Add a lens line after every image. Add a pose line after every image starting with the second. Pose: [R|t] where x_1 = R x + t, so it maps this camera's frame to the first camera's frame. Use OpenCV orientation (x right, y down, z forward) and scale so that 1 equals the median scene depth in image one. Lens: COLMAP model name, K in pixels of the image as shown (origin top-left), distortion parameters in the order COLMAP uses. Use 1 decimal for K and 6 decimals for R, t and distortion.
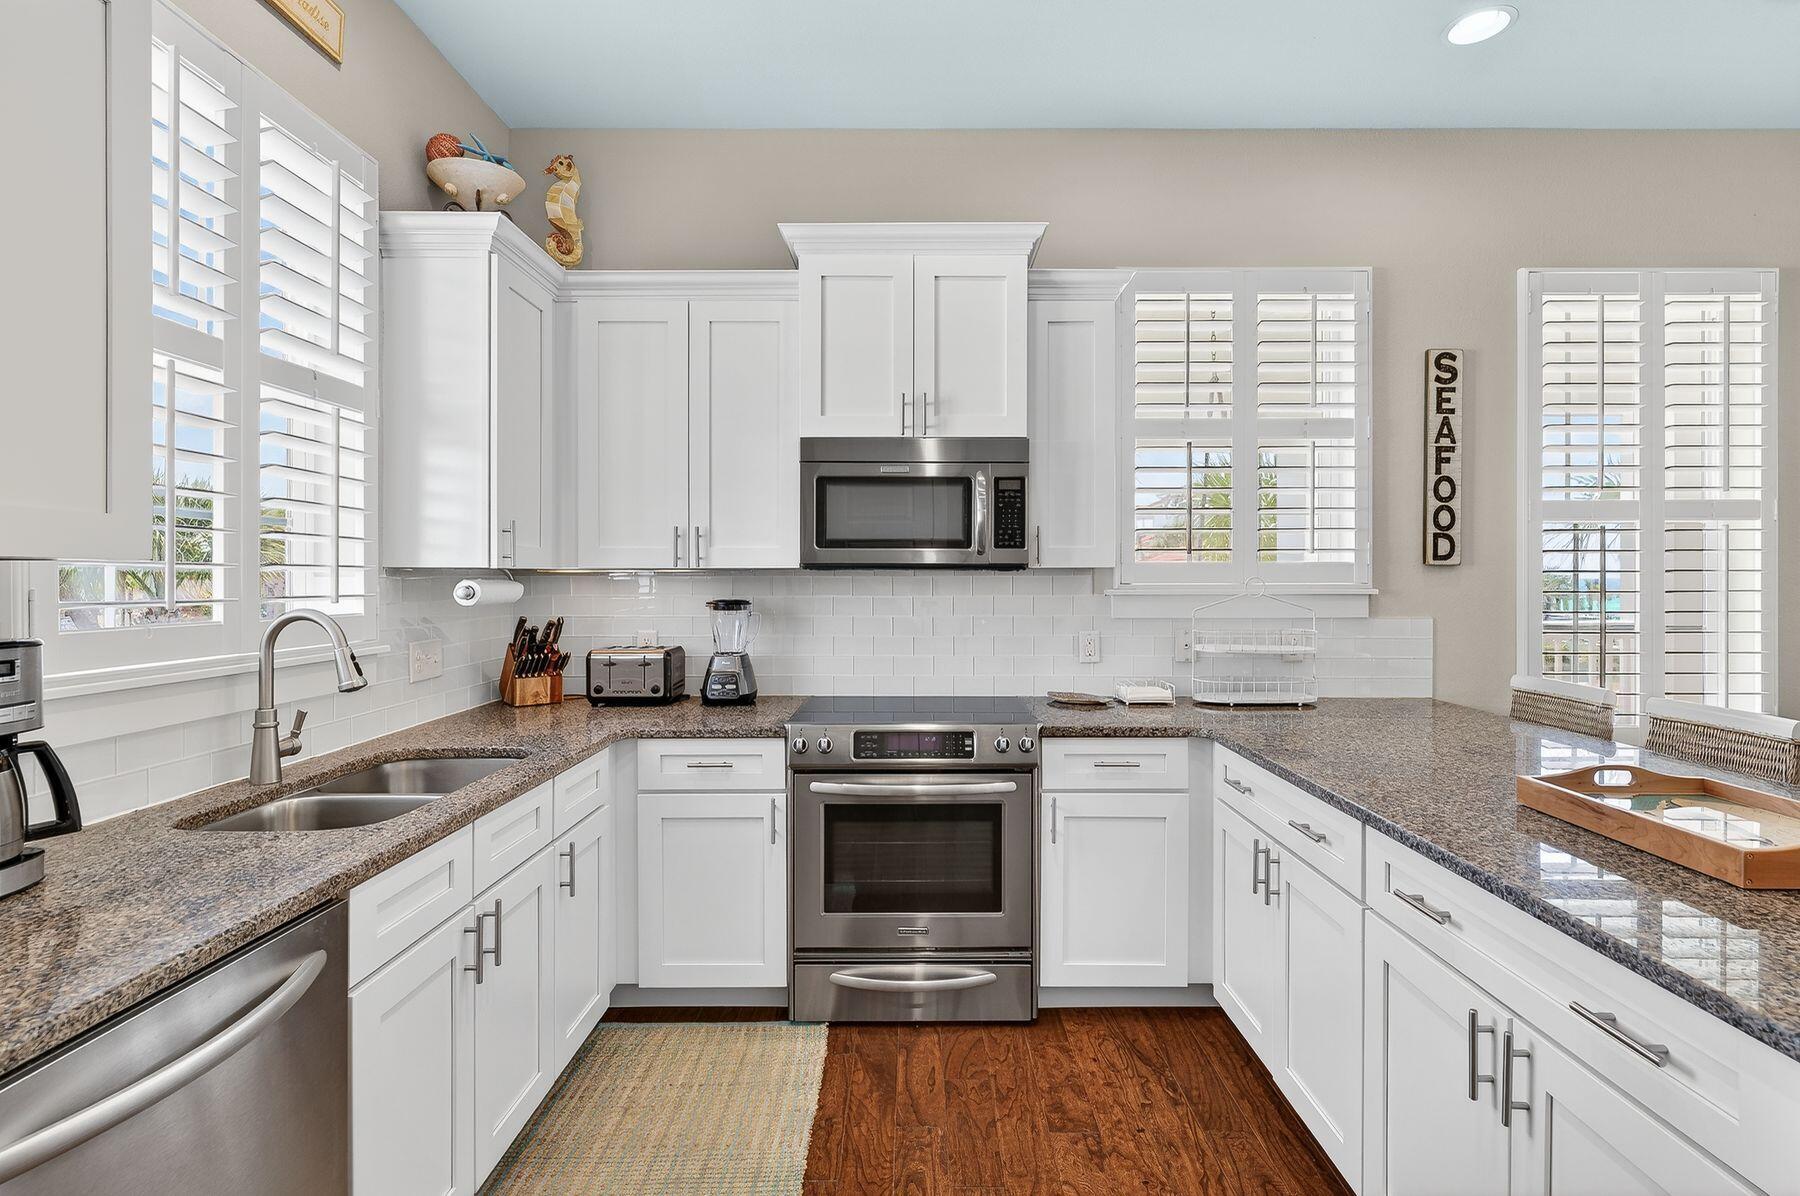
lens RADIAL K [[864.6, 0, 905.2], [0, 864.6, 574.1], [0, 0, 1]] dist [-0.000922, -0.000272]
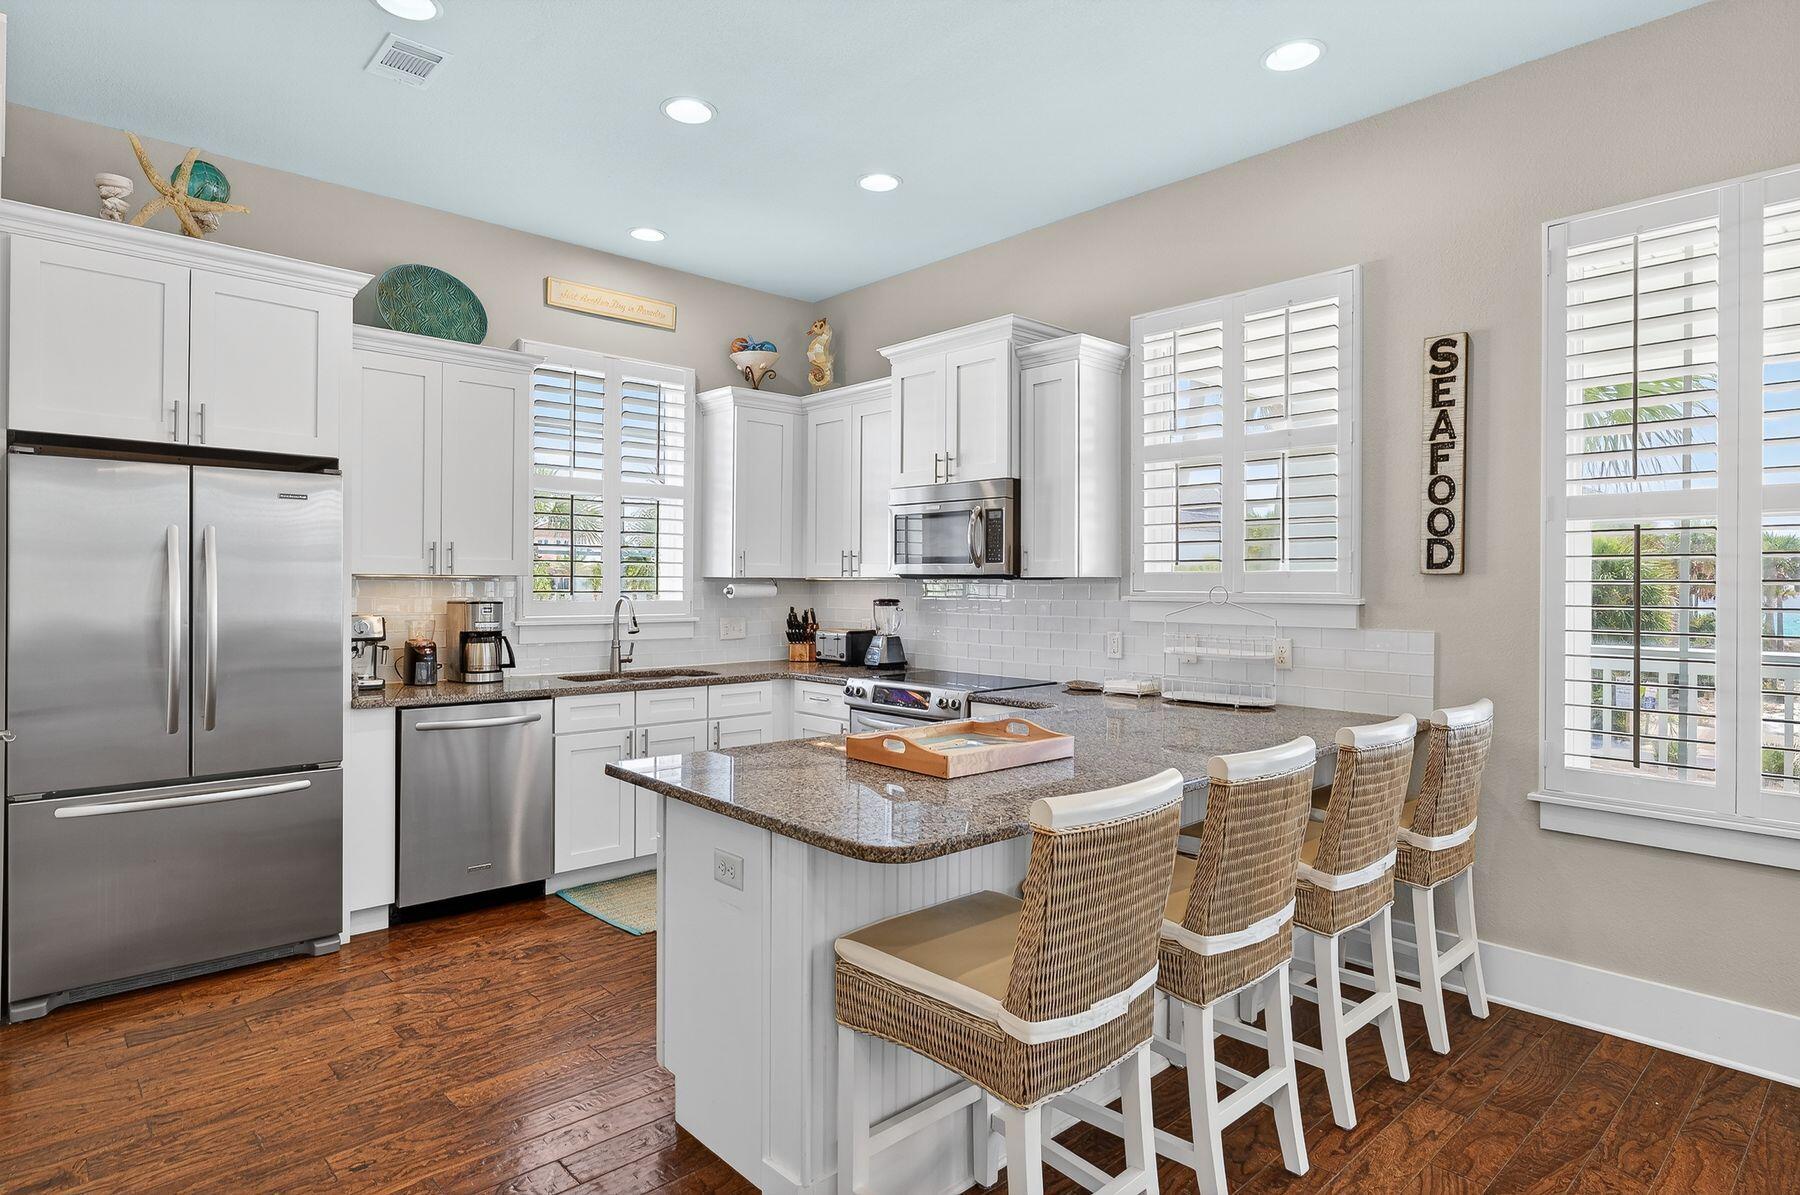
lens RADIAL K [[969.8, 0, 900.0], [0, 969.8, 589.0], [0, 0, 1]] dist [0.000590, 0.000591]
pose [[0.682395, 0.007346, -0.730947, 0.981781], [-0.005779, 0.999972, 0.004654, 0.003984], [0.730961, 0.001049, 0.682418, -0.109960]]
